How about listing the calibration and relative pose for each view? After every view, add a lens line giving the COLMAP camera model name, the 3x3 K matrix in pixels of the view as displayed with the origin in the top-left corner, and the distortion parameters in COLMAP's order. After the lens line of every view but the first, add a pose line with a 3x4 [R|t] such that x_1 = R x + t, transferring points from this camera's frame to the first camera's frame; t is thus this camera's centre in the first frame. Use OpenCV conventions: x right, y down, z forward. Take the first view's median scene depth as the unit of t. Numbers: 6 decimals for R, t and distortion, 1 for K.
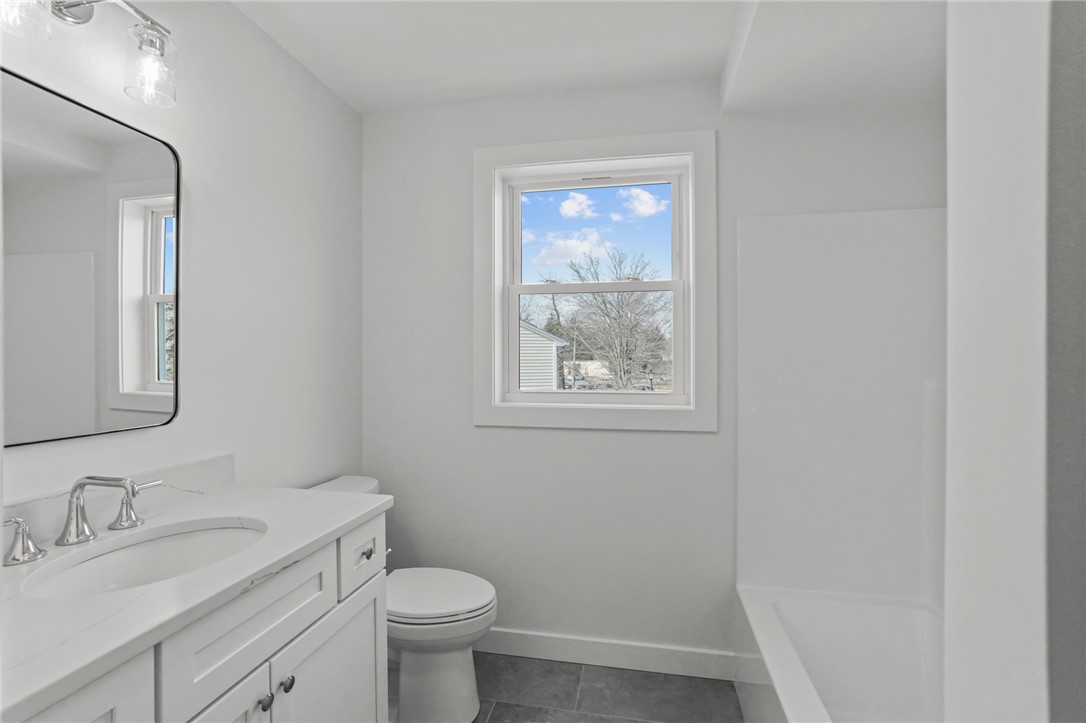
lens RADIAL K [[496.0, 0, 543.1], [0, 496.0, 368.1], [0, 0, 1]] dist [-0.049731, 0.022586]
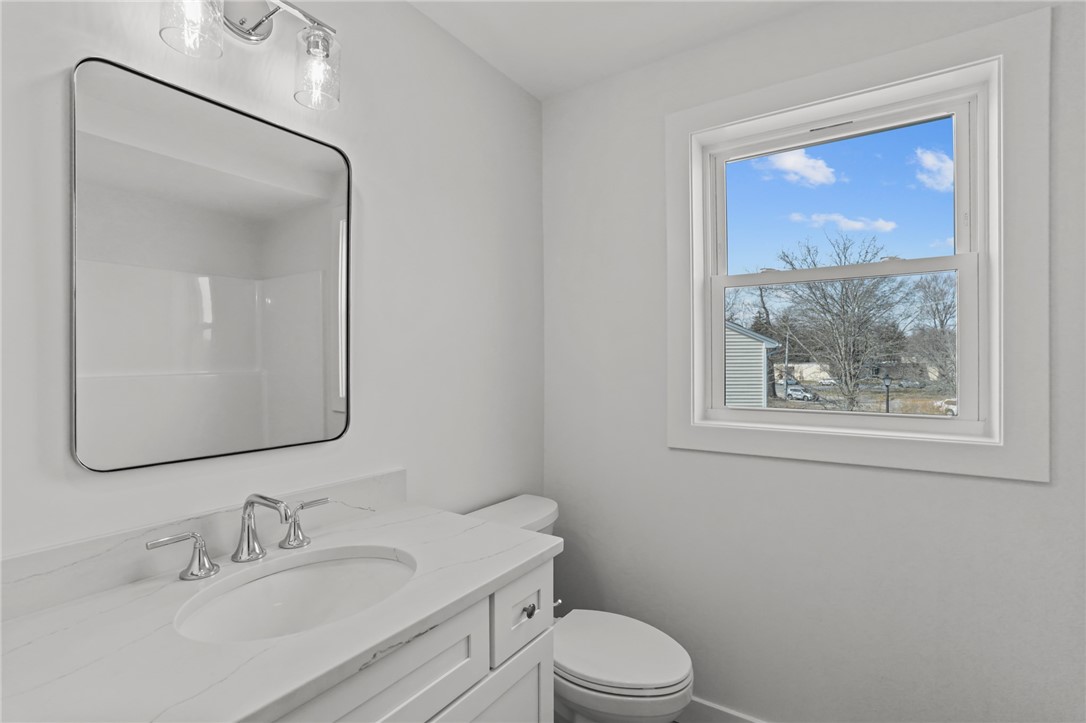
lens RADIAL K [[496.0, 0, 543.1], [0, 496.0, 368.1], [0, 0, 1]] dist [-0.049731, 0.022586]
pose [[0.922494, 0.001250, -0.386010, -0.015937], [-0.003178, 0.999985, -0.004356, -0.017419], [0.385999, 0.005245, 0.922484, 0.191340]]
